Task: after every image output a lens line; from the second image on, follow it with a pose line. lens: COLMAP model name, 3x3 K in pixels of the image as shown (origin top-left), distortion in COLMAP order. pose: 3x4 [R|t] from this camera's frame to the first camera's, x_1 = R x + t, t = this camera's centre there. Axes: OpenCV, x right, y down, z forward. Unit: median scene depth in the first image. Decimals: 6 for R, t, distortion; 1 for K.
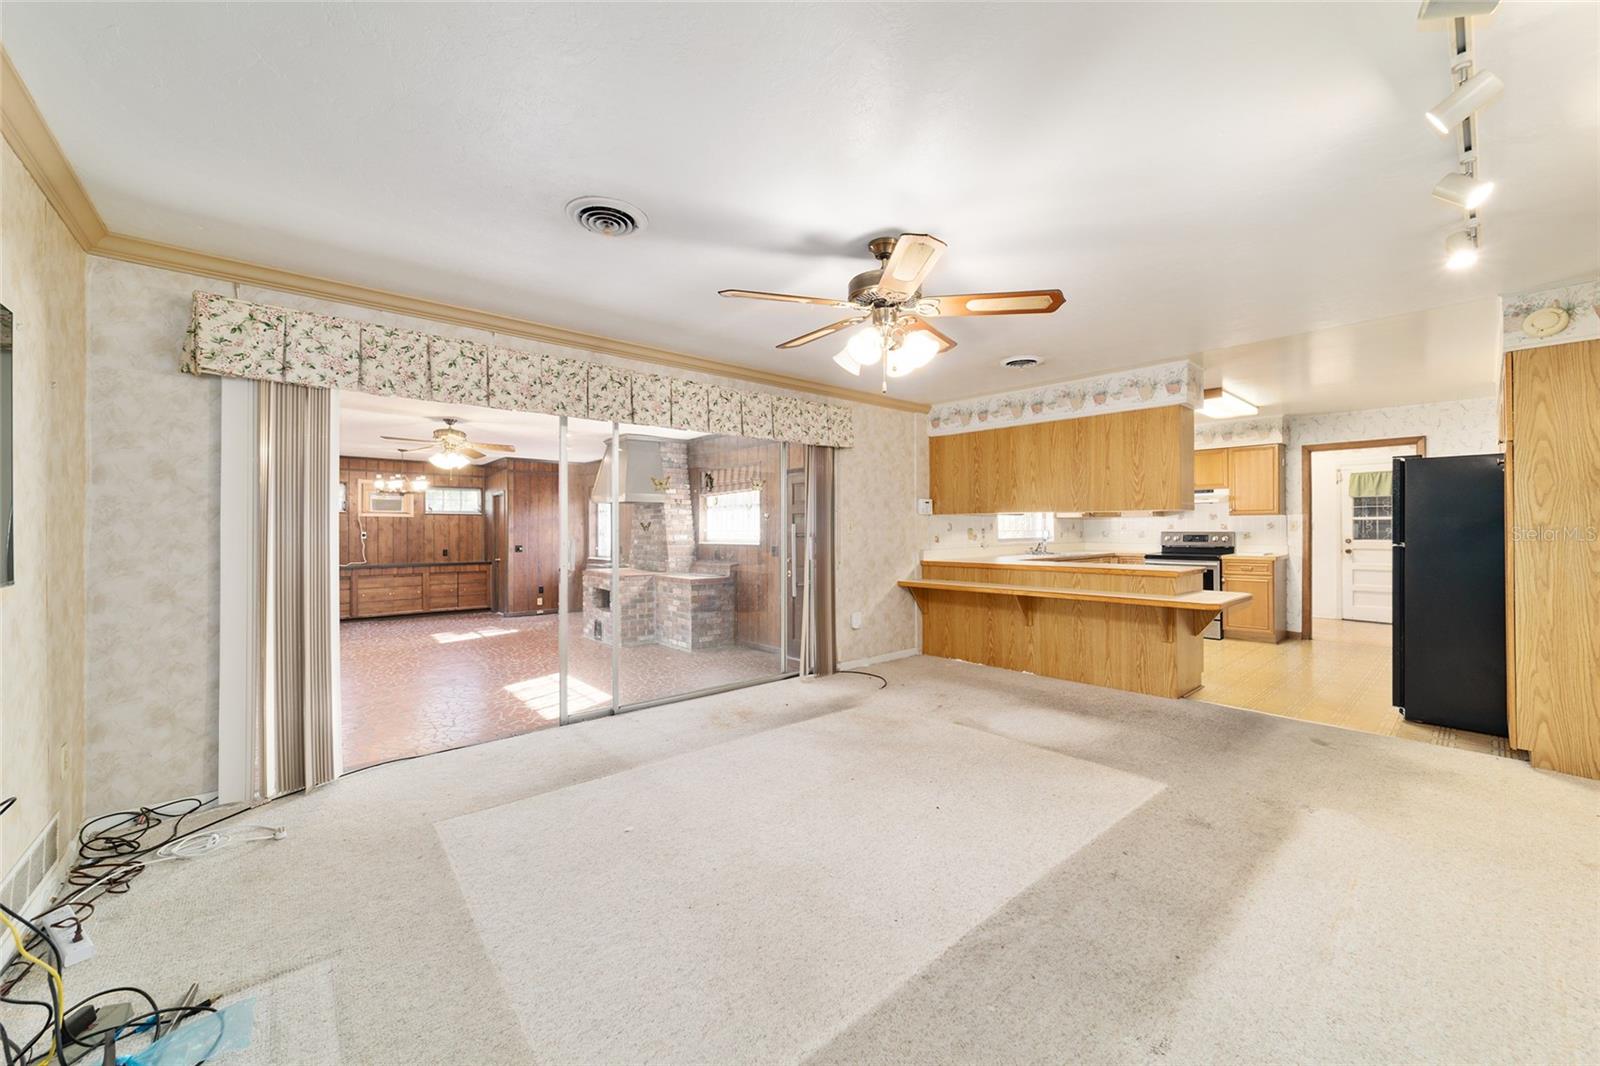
lens RADIAL K [[613.2, 0, 798.5], [0, 613.2, 525.3], [0, 0, 1]] dist [-0.016682, 0.007699]
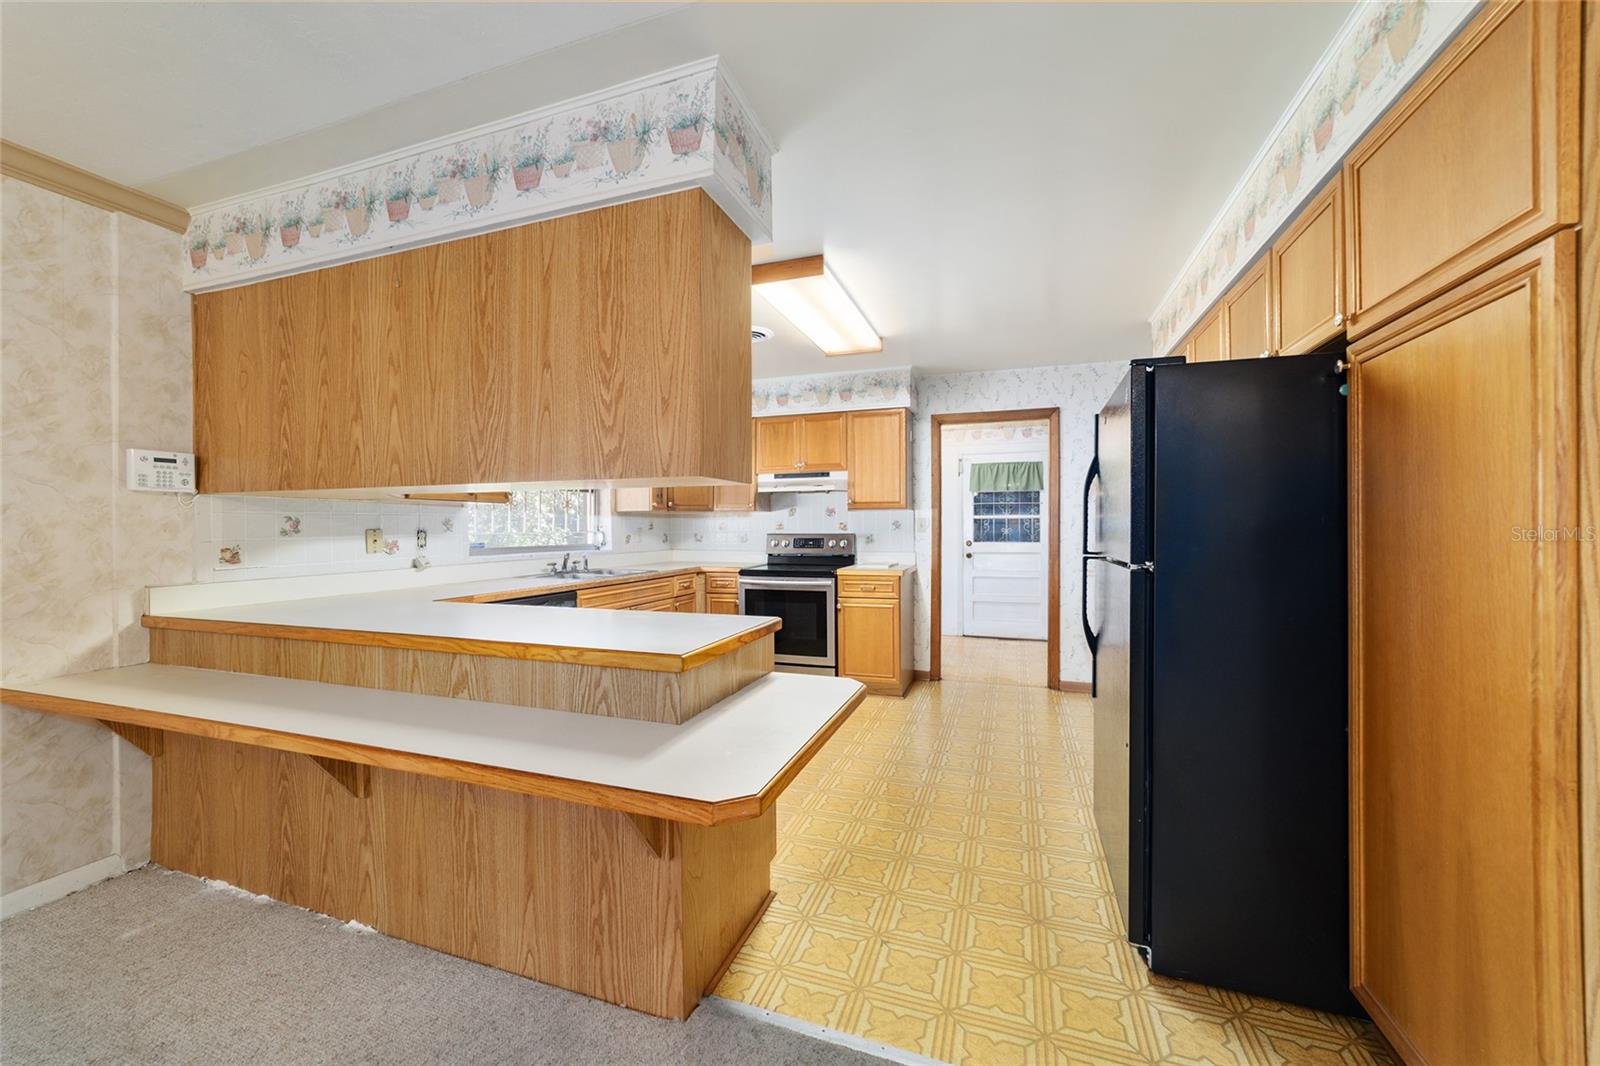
lens RADIAL K [[613.2, 0, 796.7], [0, 613.2, 528.5], [0, 0, 1]] dist [-0.016682, 0.007699]
pose [[0.876242, -0.000194, 0.481871, 0.480316], [-0.002088, 0.999989, 0.004201, 0.003219], [-0.481866, -0.004687, 0.876232, 0.626595]]
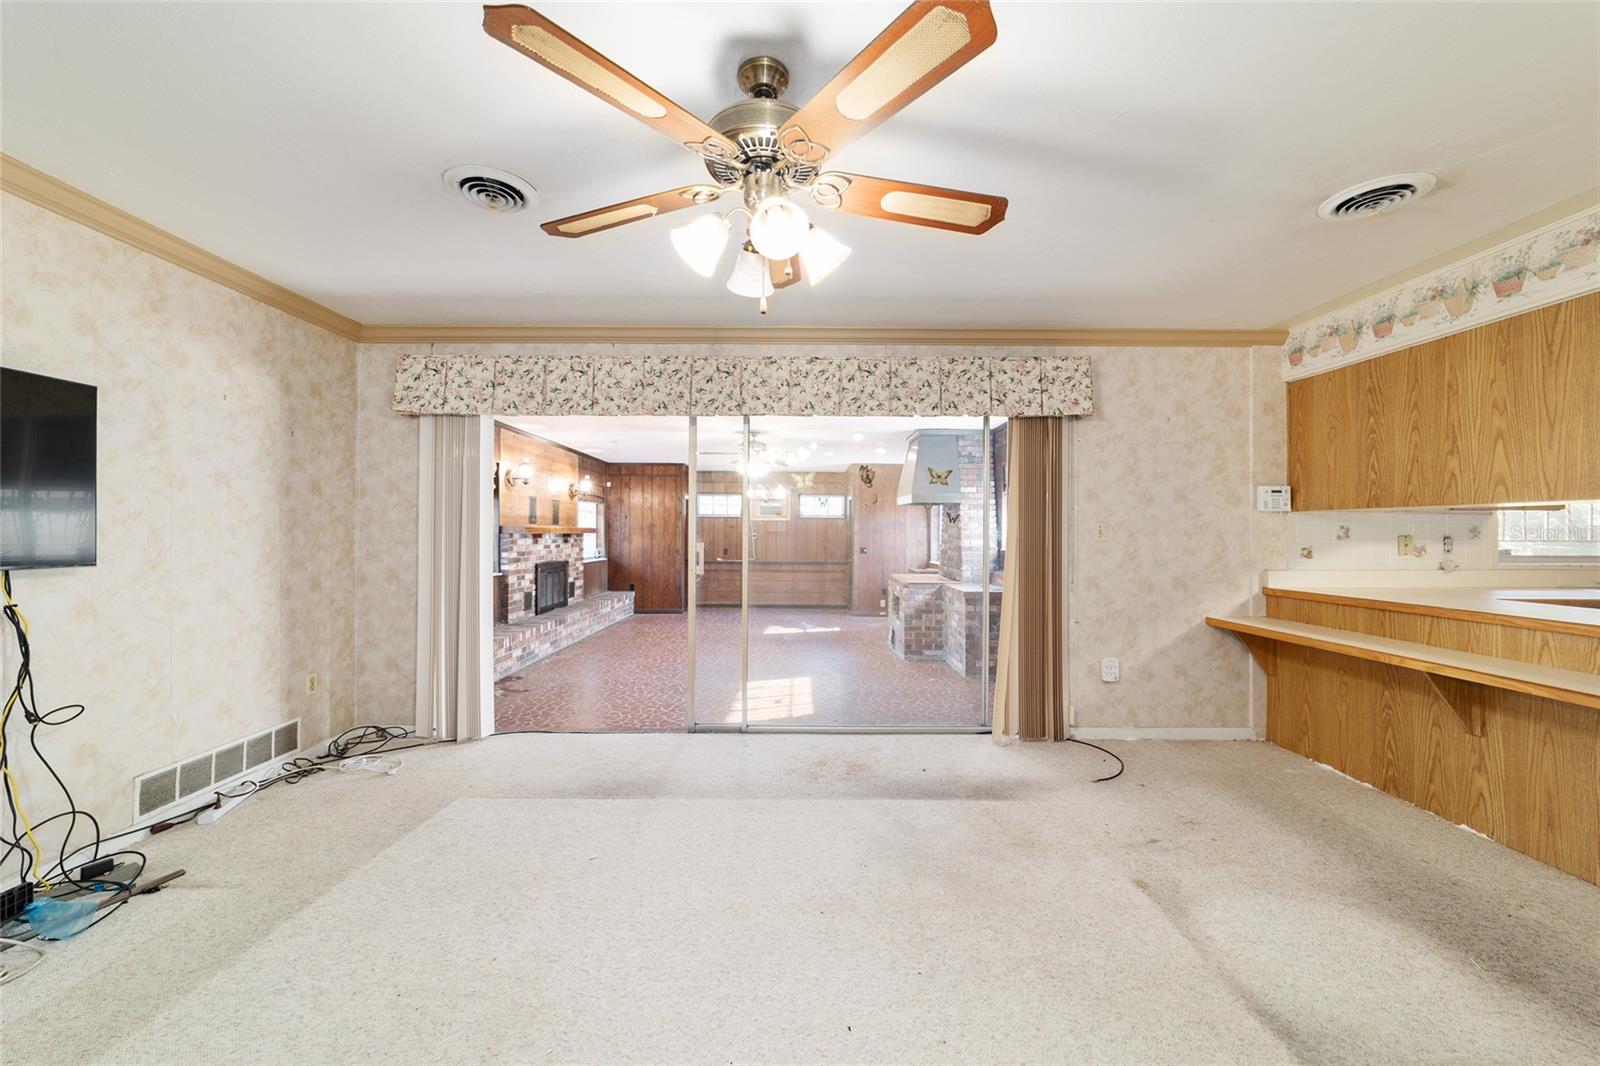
lens RADIAL K [[613.2, 0, 798.1], [0, 613.2, 529.0], [0, 0, 1]] dist [-0.016682, 0.007699]
pose [[0.755266, 0.003435, -0.655409, 0.320002], [-0.002529, 0.999994, 0.002327, -0.000624], [0.655413, -0.000100, 0.755271, 0.310223]]
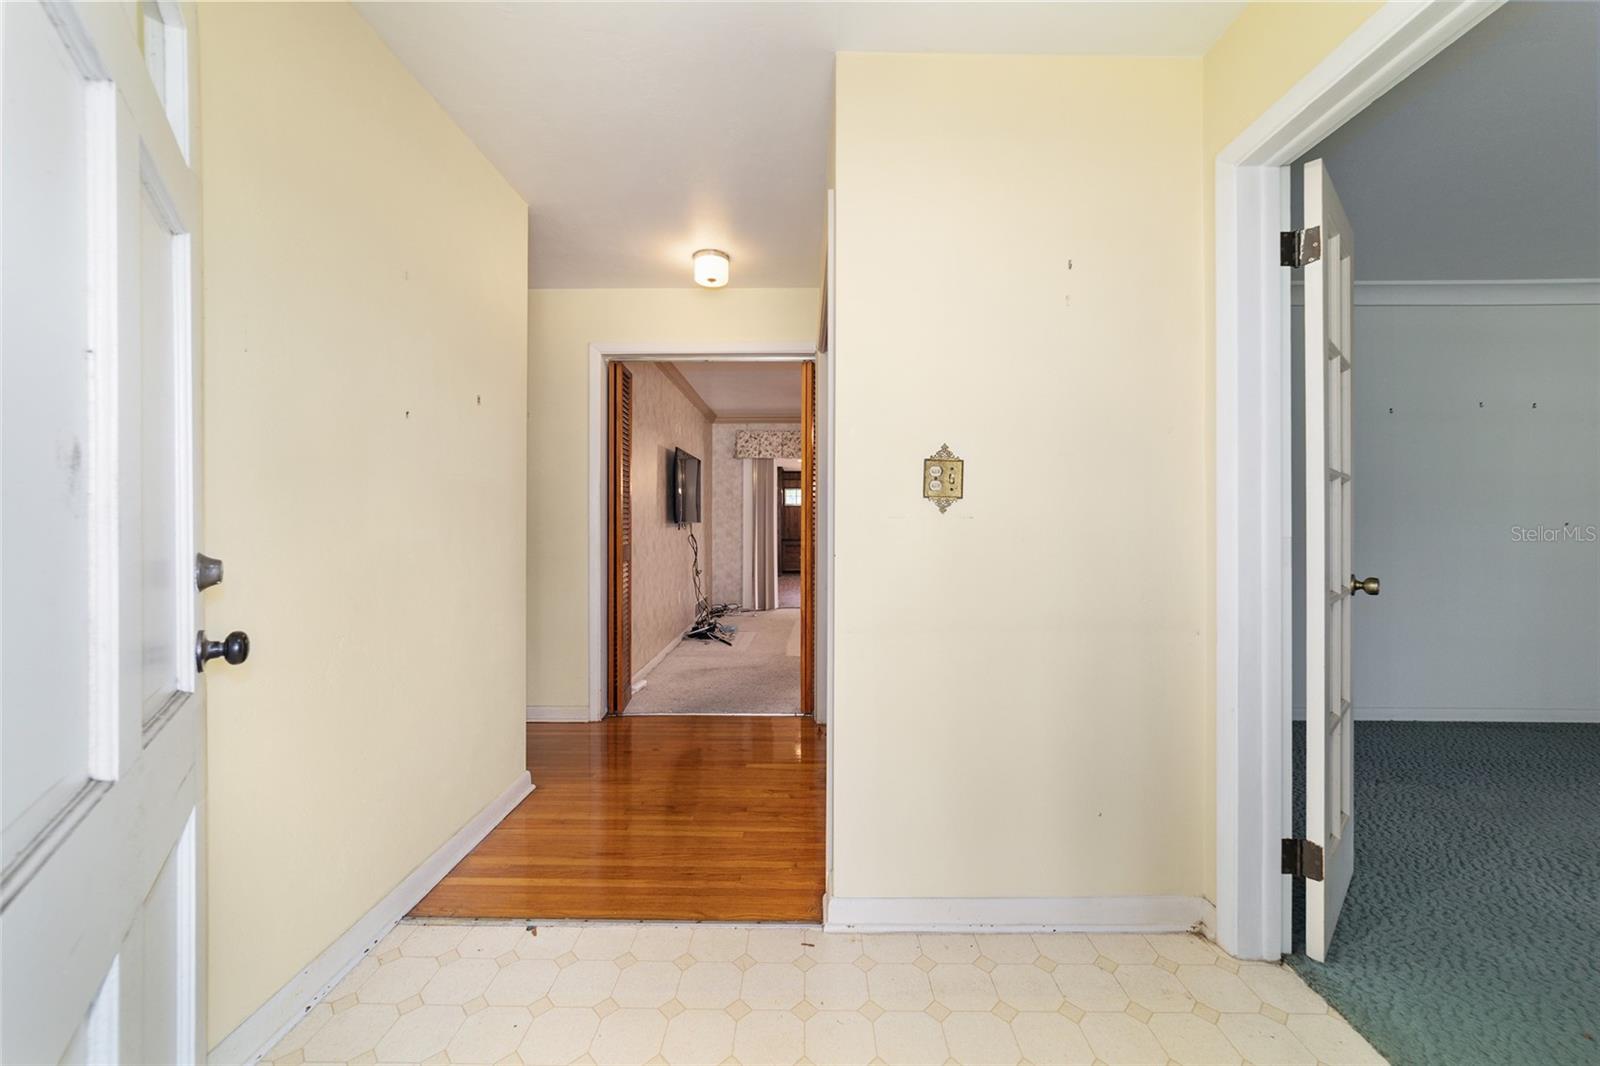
lens RADIAL K [[613.2, 0, 788.7], [0, 613.2, 519.9], [0, 0, 1]] dist [-0.016682, 0.007699]
pose [[0.758783, 0.005580, -0.651320, 0.622329], [0.002161, 0.999936, 0.011085, 0.007205], [0.651340, -0.009819, 0.758722, -0.597957]]
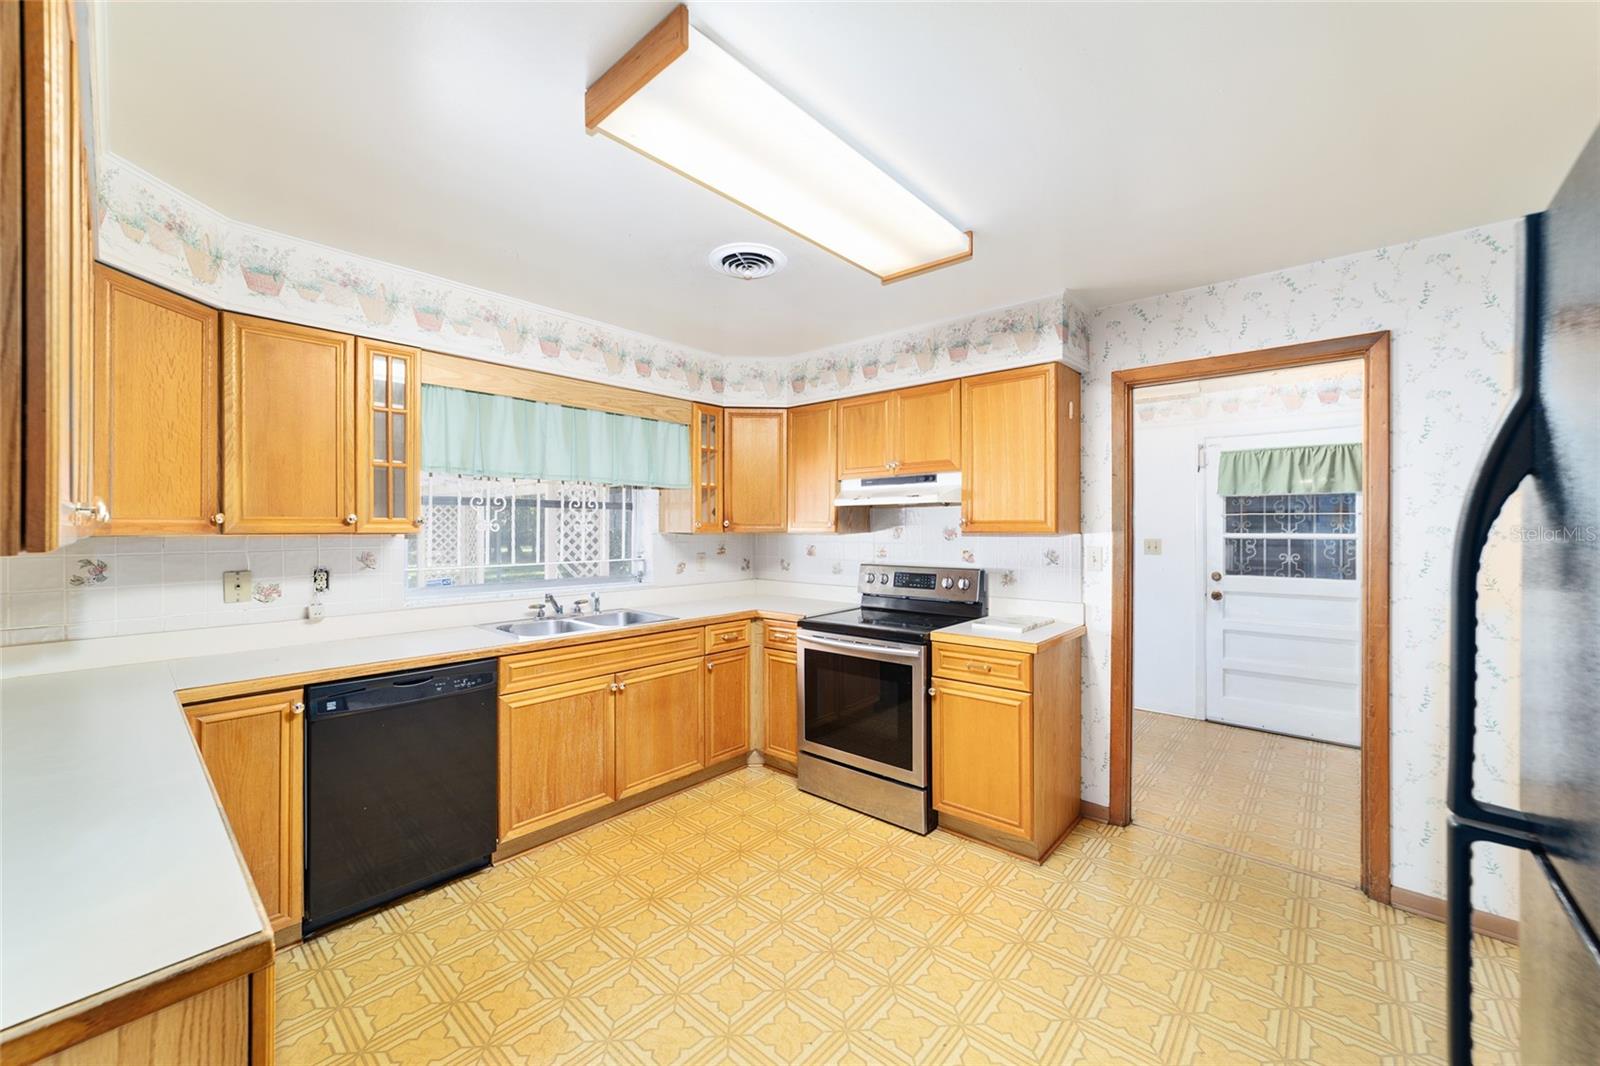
lens RADIAL K [[613.2, 0, 797.8], [0, 613.2, 527.9], [0, 0, 1]] dist [-0.016682, 0.007699]
pose [[0.993182, 0.003013, 0.116536, 0.802512], [-0.003418, 0.999989, 0.003274, -0.031581], [-0.116525, -0.003650, 0.993181, 0.861274]]
